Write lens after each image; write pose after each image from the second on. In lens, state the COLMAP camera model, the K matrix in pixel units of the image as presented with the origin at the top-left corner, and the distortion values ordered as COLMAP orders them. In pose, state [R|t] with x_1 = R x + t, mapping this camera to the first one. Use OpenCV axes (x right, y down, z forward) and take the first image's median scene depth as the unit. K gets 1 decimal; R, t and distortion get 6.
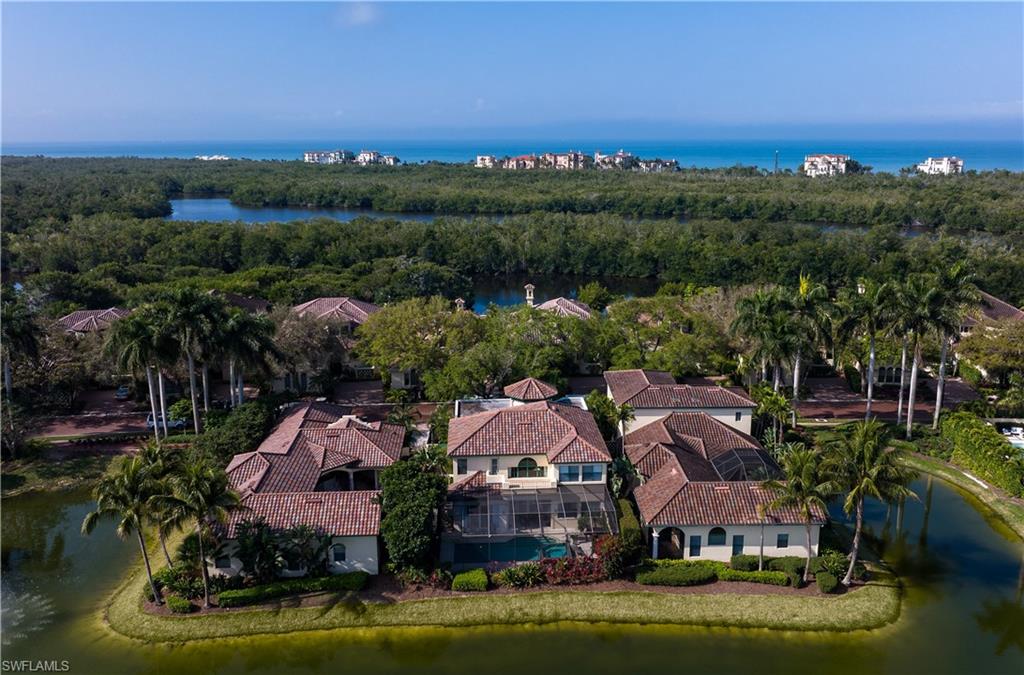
lens RADIAL K [[898.9, 0, 525.6], [0, 898.9, 331.9], [0, 0, 1]] dist [-0.000264, -0.009208]
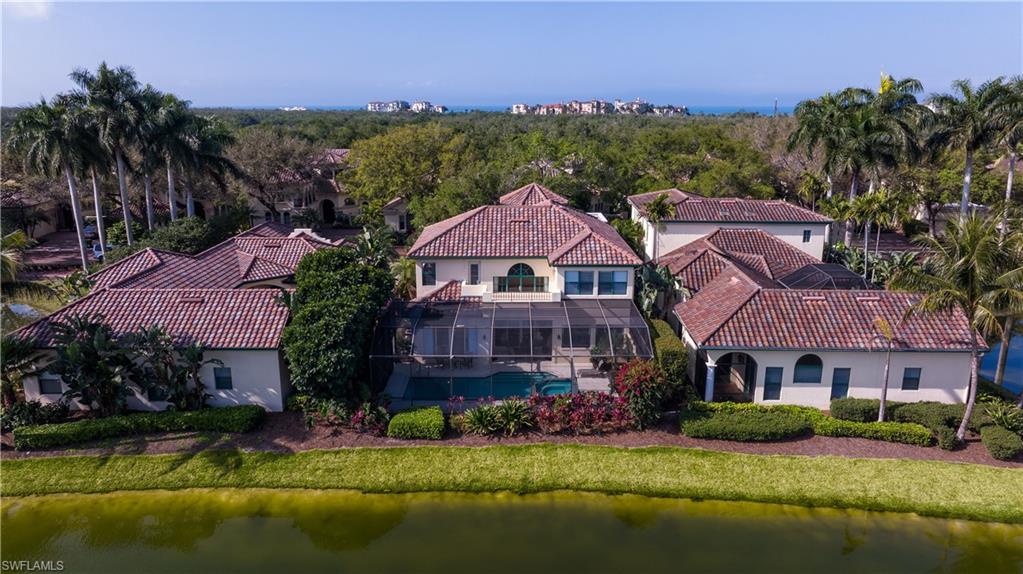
lens RADIAL K [[732.2, 0, 511.5], [0, 732.2, 287.0], [0, 0, 1]] dist [-0.012276, 0.003096]
pose [[0.998158, 0.018098, -0.057898, 0.031181], [-0.016648, 0.999538, 0.025415, 0.157982], [0.058331, -0.024404, 0.997999, 0.466288]]
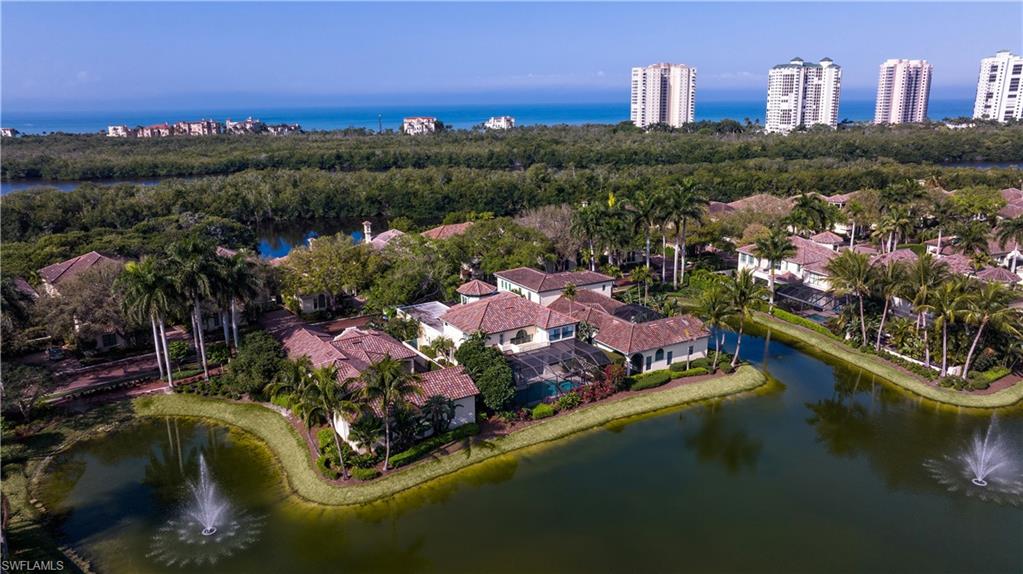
lens RADIAL K [[732.2, 0, 511.5], [0, 732.2, 287.0], [0, 0, 1]] dist [-0.012276, 0.003096]
pose [[0.875633, -0.129882, 0.465186, -0.592558], [0.115703, 0.991527, 0.059047, 0.003346], [-0.468914, 0.002120, 0.883242, -0.014533]]
